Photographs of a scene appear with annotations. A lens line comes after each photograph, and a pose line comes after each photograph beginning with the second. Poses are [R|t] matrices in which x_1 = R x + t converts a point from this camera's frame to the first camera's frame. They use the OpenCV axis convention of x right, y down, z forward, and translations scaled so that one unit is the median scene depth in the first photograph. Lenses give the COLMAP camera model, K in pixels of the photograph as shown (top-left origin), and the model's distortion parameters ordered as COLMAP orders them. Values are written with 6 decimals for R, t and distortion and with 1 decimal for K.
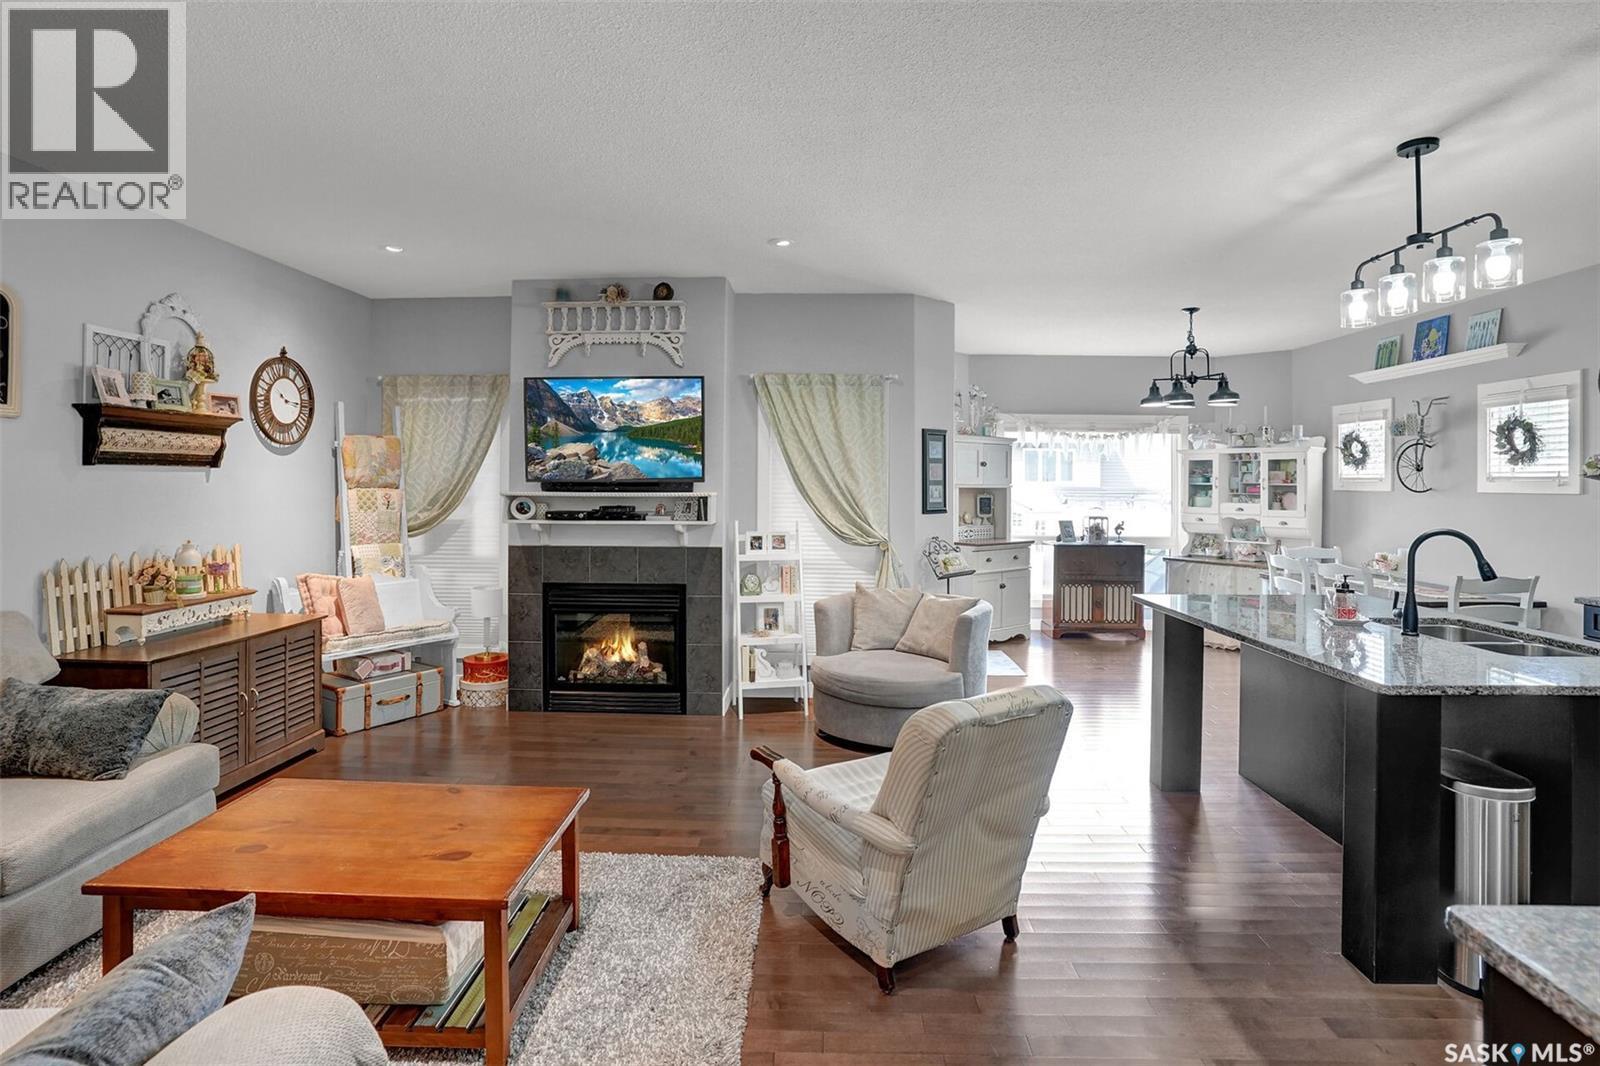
lens RADIAL K [[828.9, 0, 813.3], [0, 828.9, 479.1], [0, 0, 1]] dist [-0.056845, 0.023643]
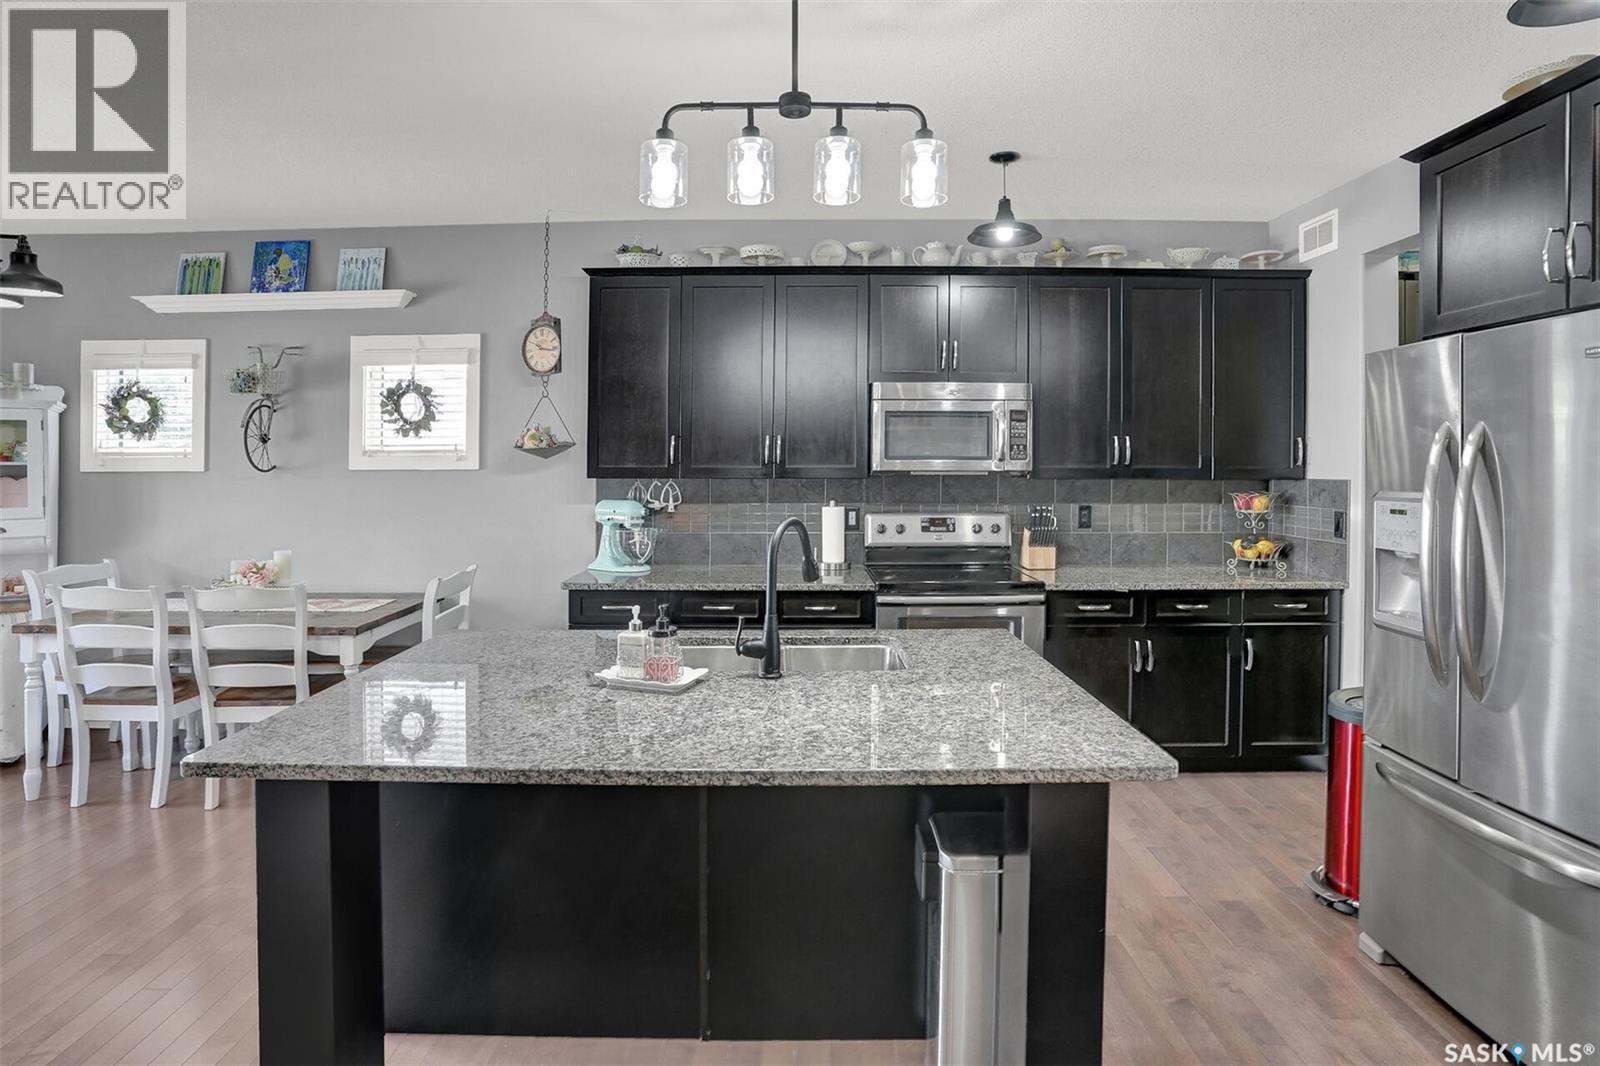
lens RADIAL K [[828.9, 0, 794.2], [0, 828.9, 454.1], [0, 0, 1]] dist [-0.056845, 0.023643]
pose [[0.026235, 0.002324, 0.999653, 0.026736], [0.003462, 0.999991, -0.002416, 0.004241], [-0.999650, 0.003525, 0.026226, 0.578108]]
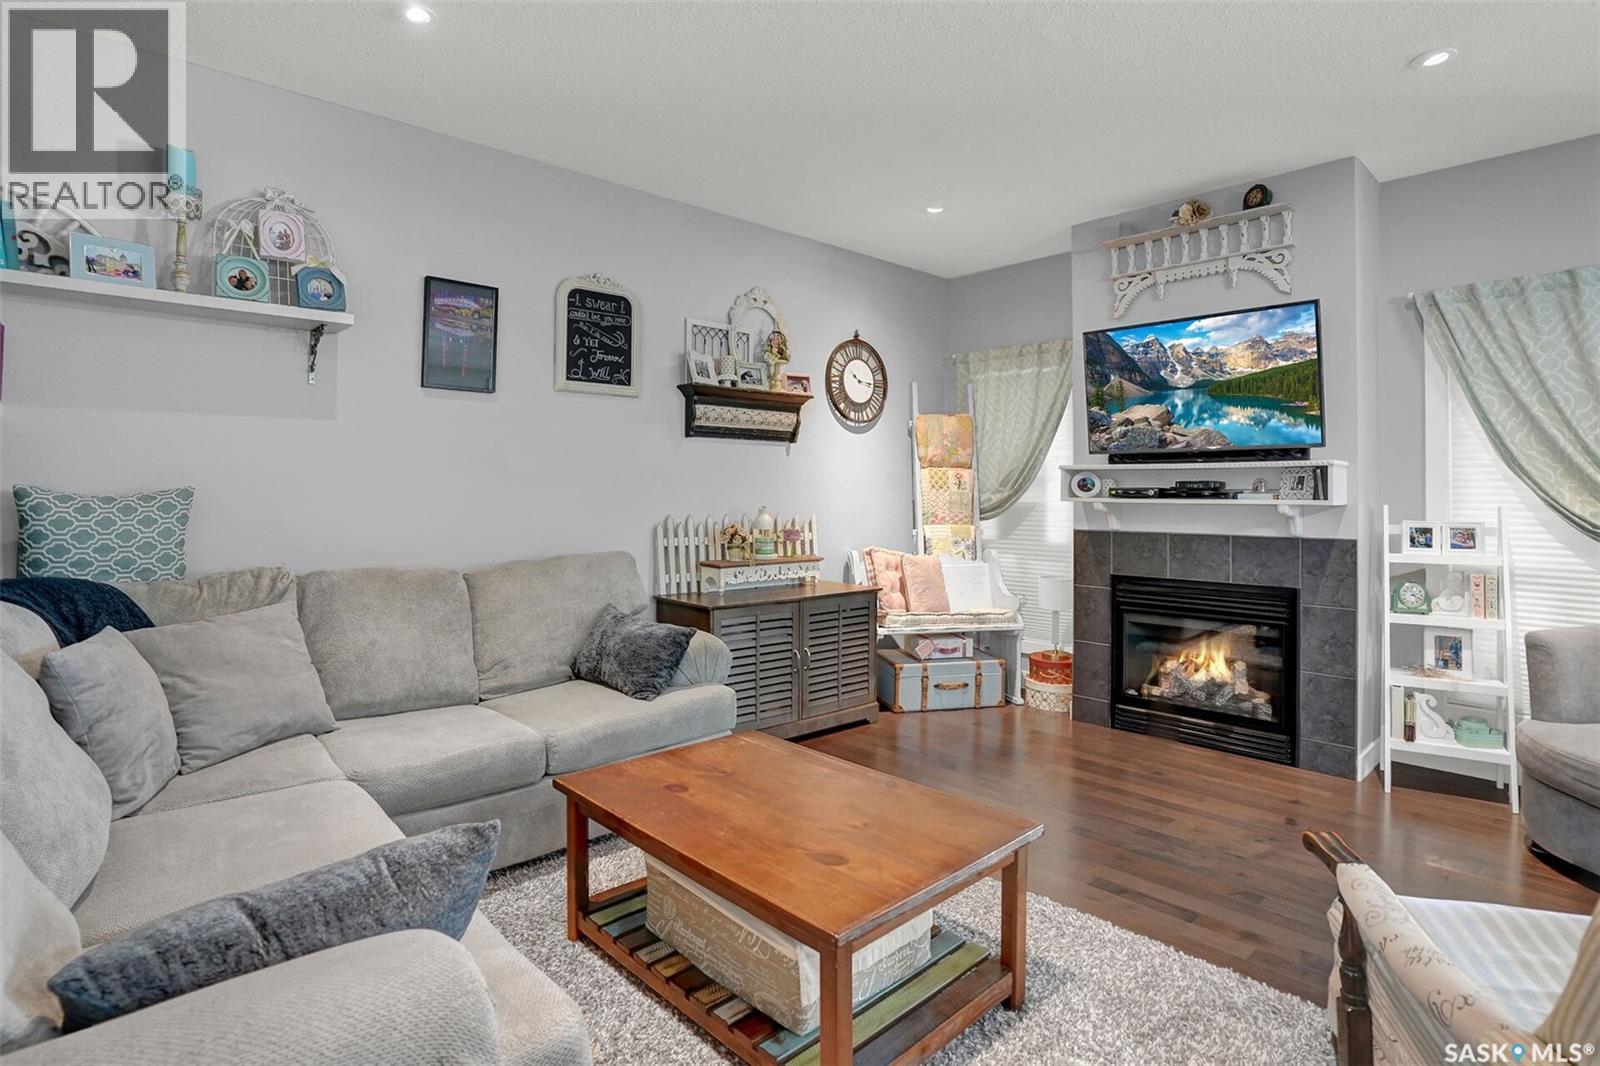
lens RADIAL K [[828.9, 0, 813.1], [0, 828.9, 483.6], [0, 0, 1]] dist [-0.056845, 0.023643]
pose [[0.697397, -0.012381, -0.716578, 0.063055], [-0.002462, 0.999803, -0.019671, 0.049836], [0.716681, 0.015483, 0.697230, 0.191898]]
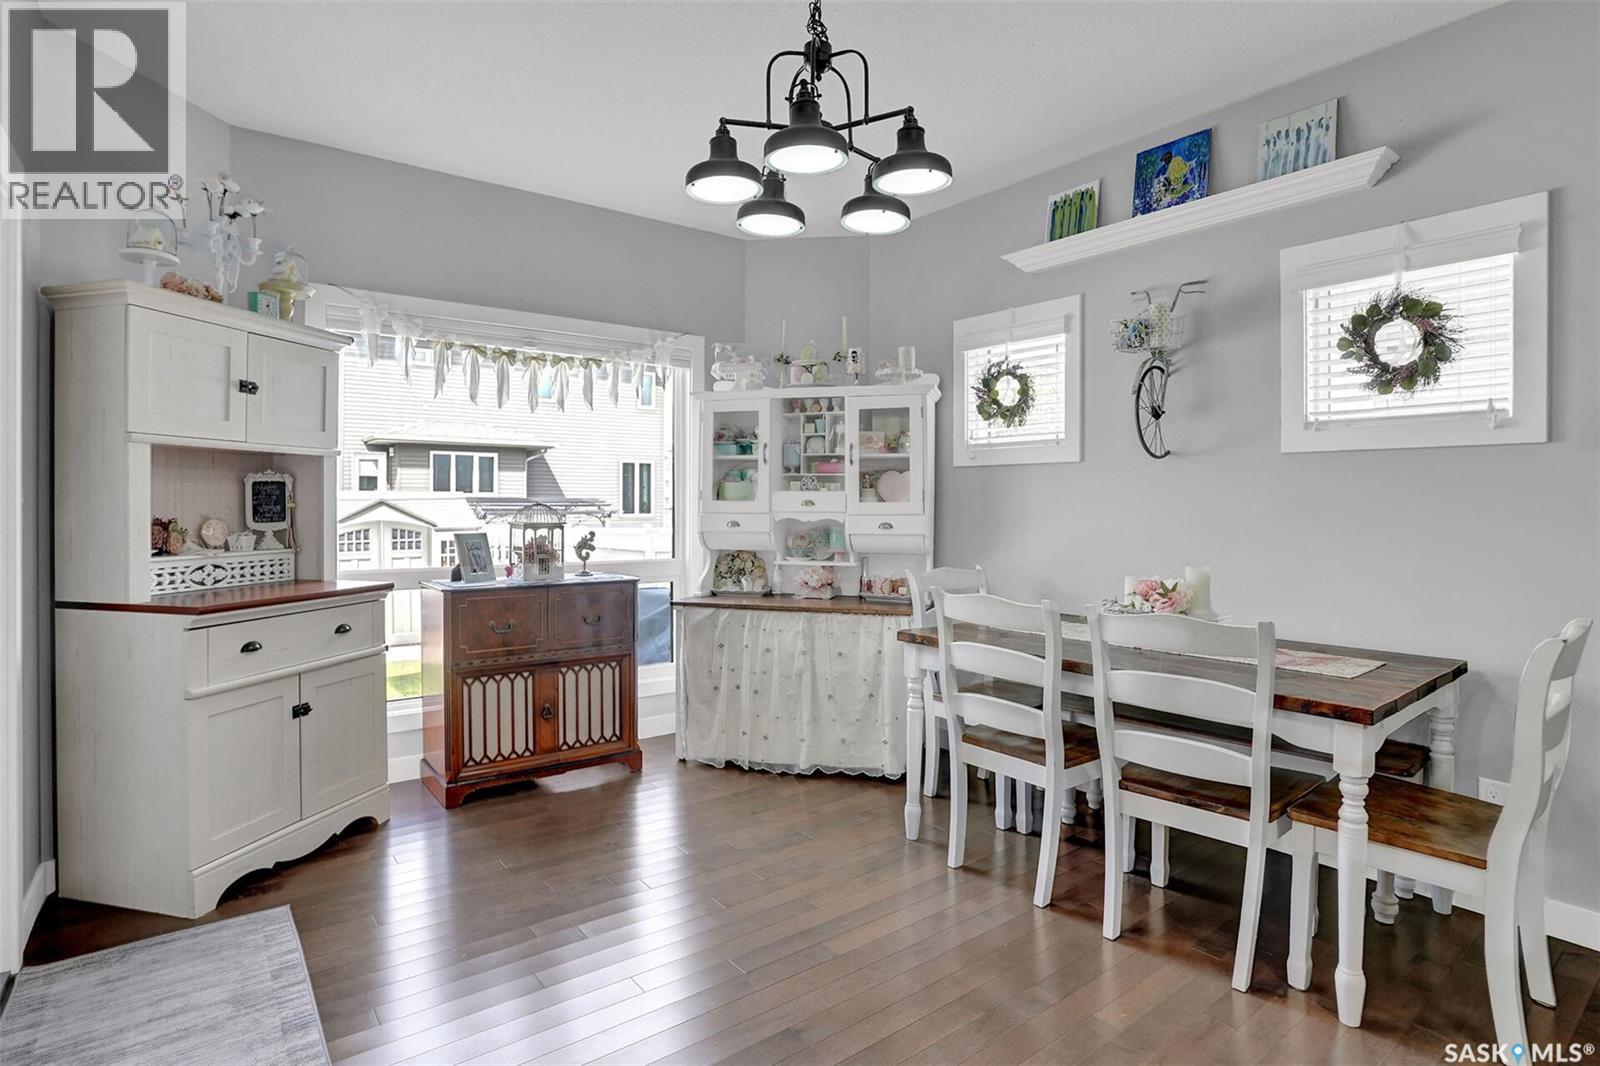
lens RADIAL K [[828.9, 0, 794.7], [0, 828.9, 496.6], [0, 0, 1]] dist [-0.056845, 0.023643]
pose [[0.793045, -0.001011, 0.609162, 0.266667], [0.002811, 0.999994, -0.002000, 0.049023], [-0.609157, 0.003298, 0.793043, 0.831589]]
